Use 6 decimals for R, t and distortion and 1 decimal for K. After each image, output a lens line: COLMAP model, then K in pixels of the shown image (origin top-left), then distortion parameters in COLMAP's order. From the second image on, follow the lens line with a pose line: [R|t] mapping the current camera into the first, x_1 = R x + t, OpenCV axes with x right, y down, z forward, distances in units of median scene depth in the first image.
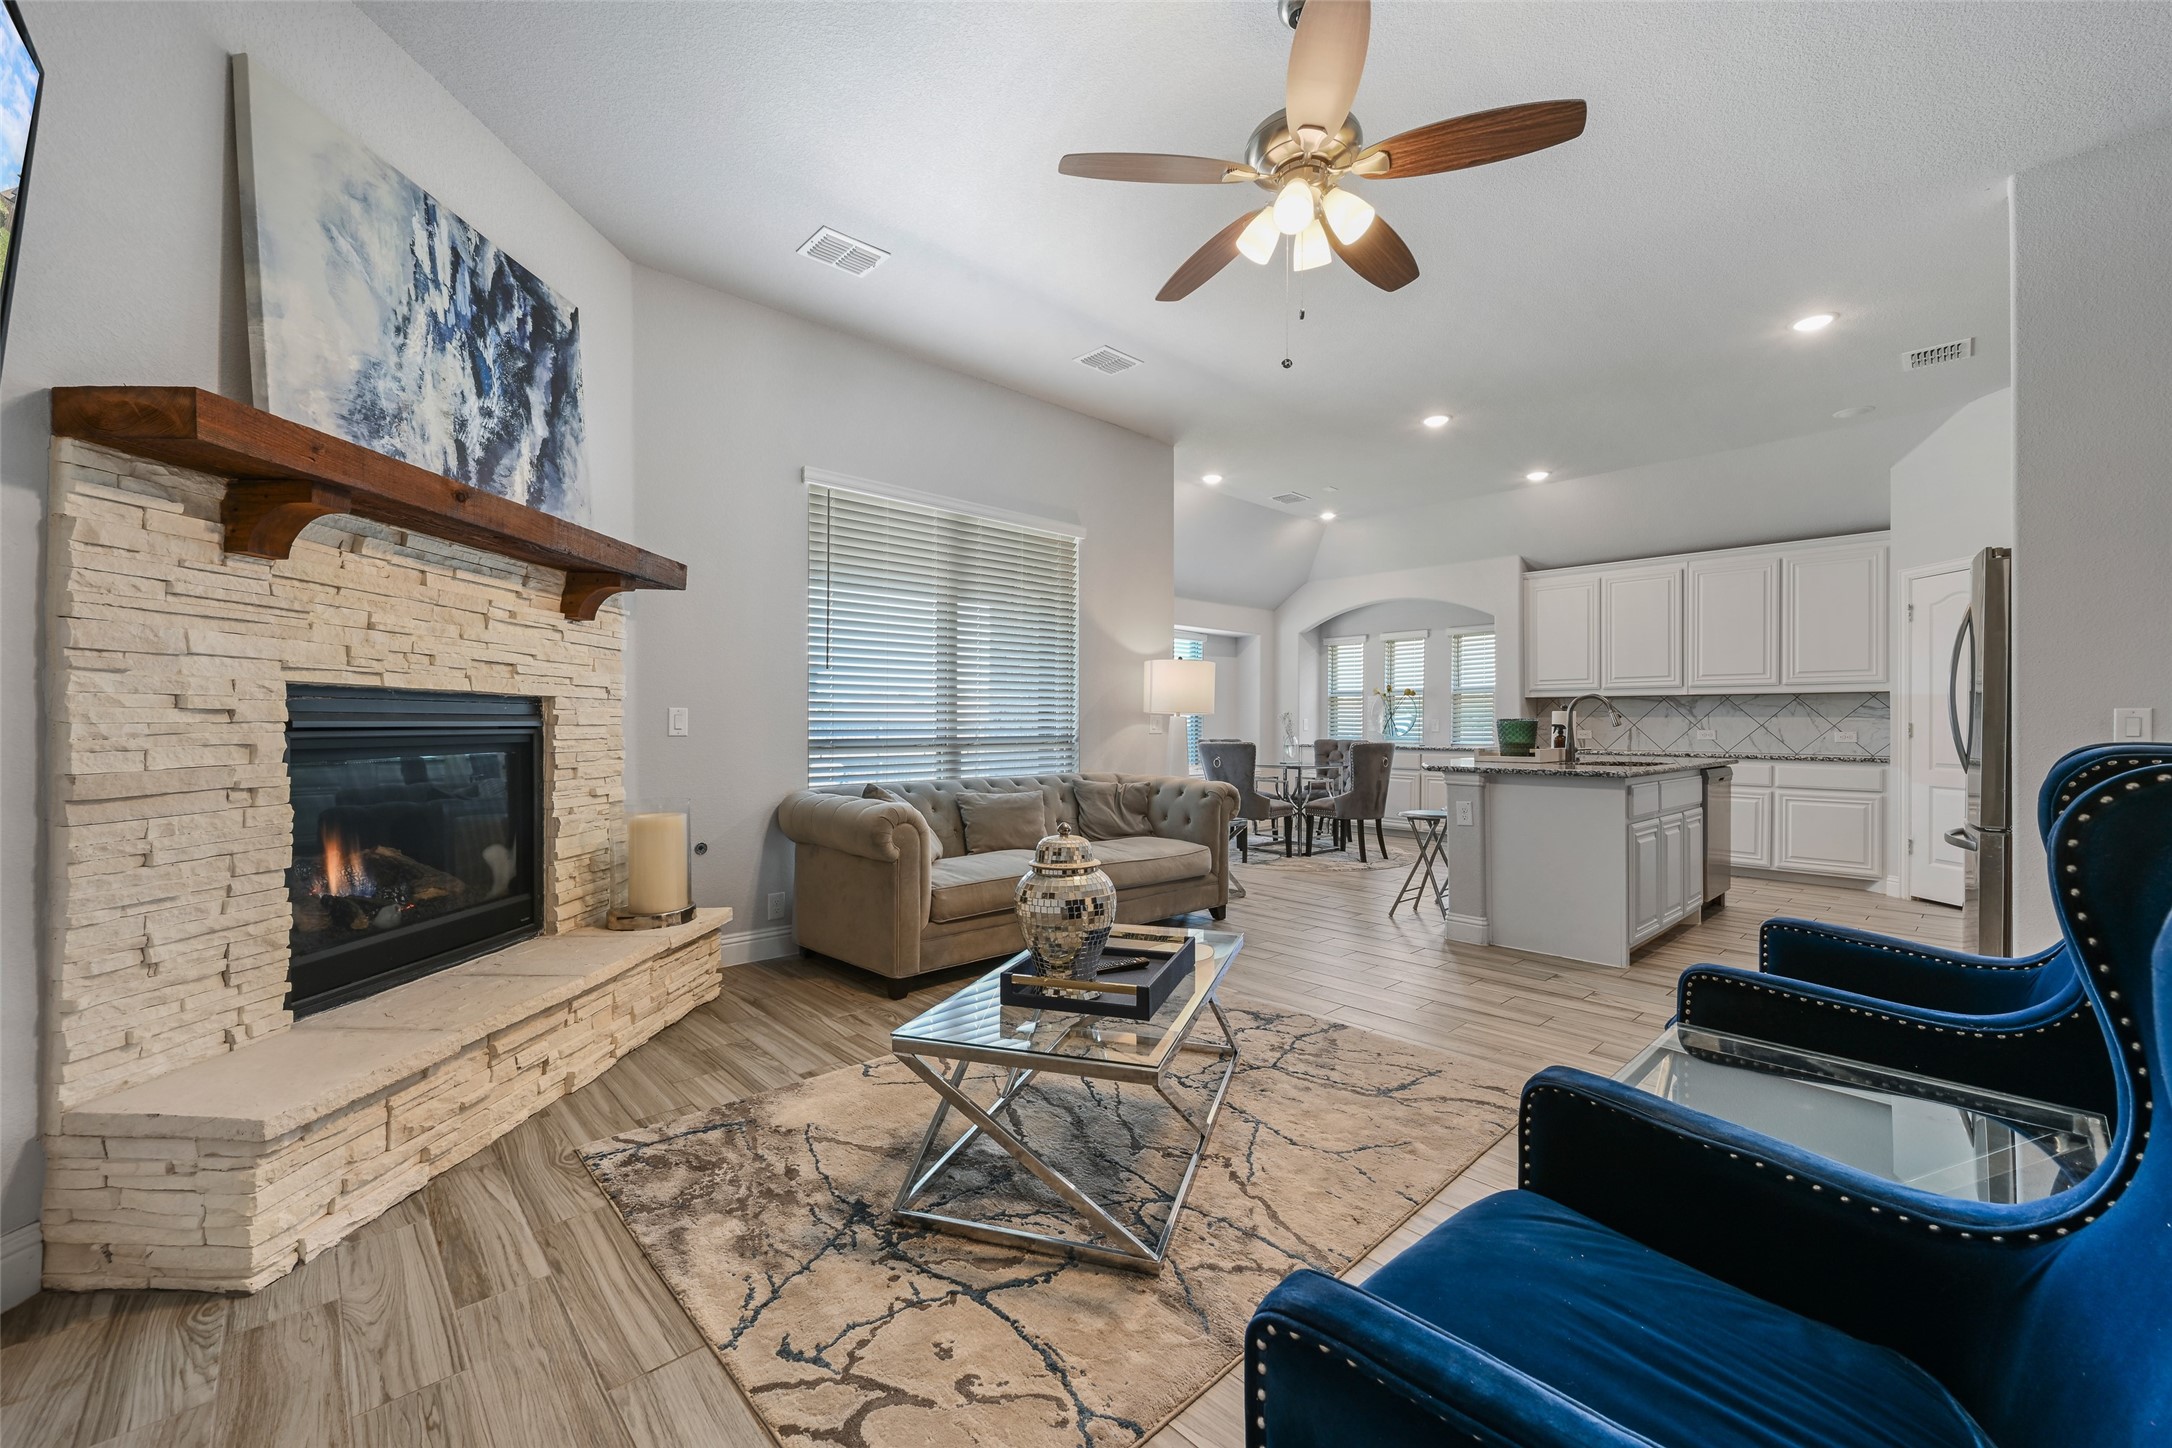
lens RADIAL K [[861.2, 0, 1084.7], [0, 861.2, 722.4], [0, 0, 1]] dist [0.000359, 0.000354]
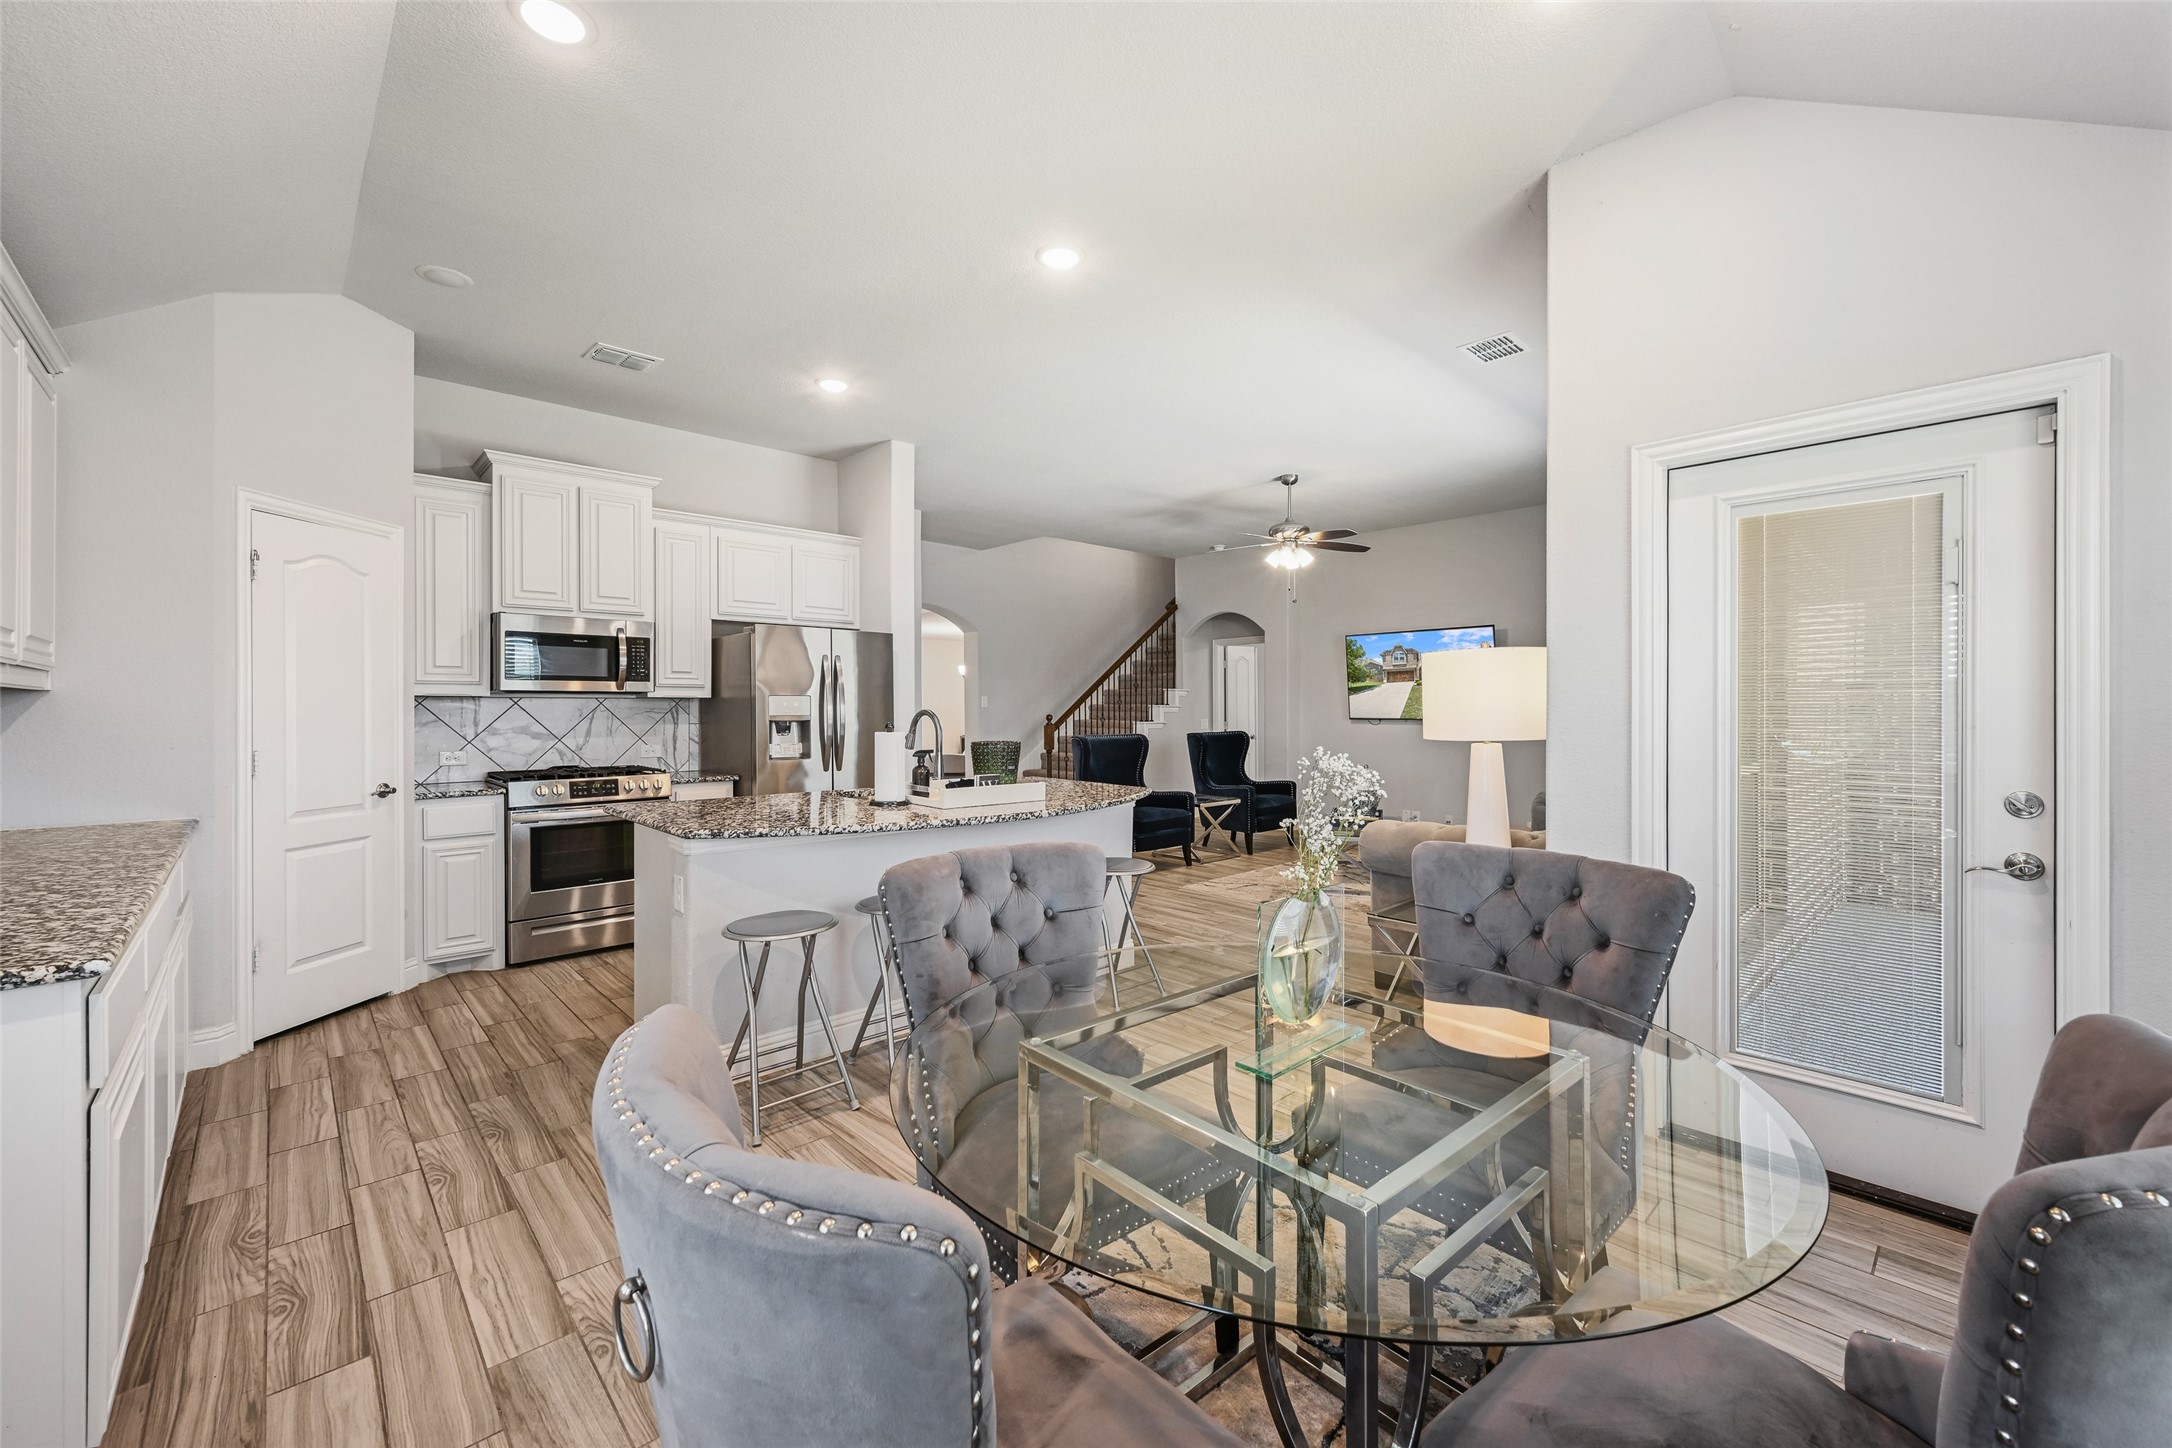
lens RADIAL K [[866.7, 0, 1087.5], [0, 866.7, 708.1], [0, 0, 1]] dist [0.000470, 0.000371]
pose [[-0.999971, -0.002198, -0.007279, 0.733590], [-0.002175, 0.999993, -0.003202, -0.053475], [0.007286, -0.003186, -0.999968, 3.015016]]
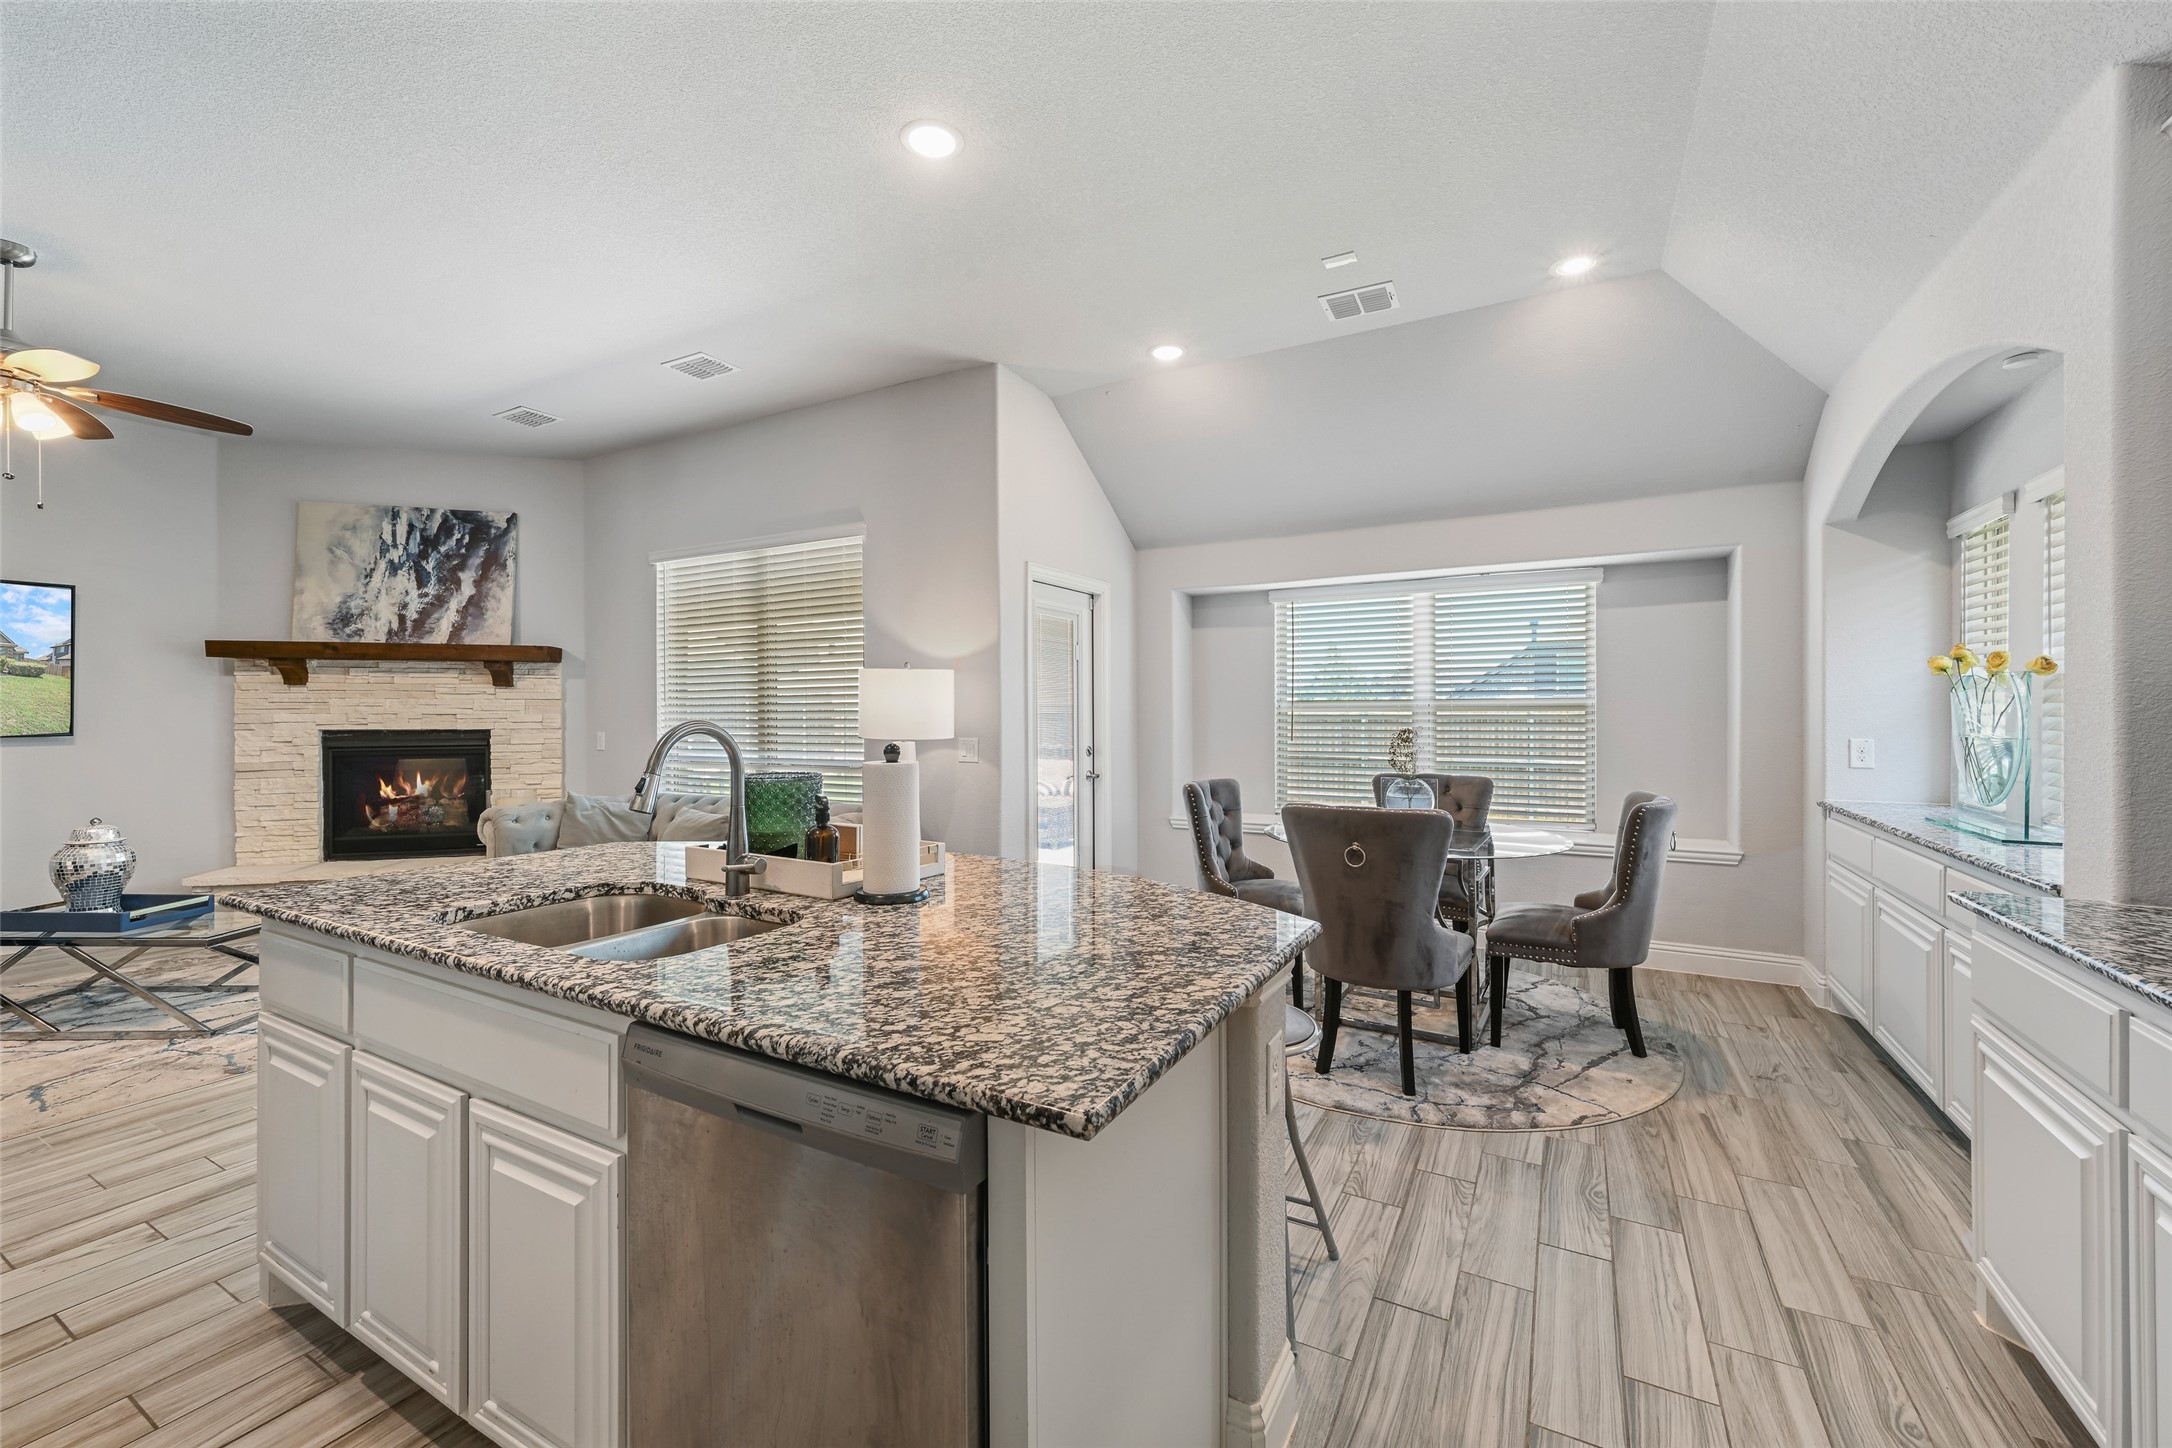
lens RADIAL K [[864.5, 0, 1085.5], [0, 864.5, 710.6], [0, 0, 1]] dist [0.000913, -0.000237]
pose [[0.312737, -0.004789, -0.949828, 1.664132], [0.008179, 0.999964, -0.002349, -0.058289], [0.949804, -0.007034, 0.312765, 1.732191]]
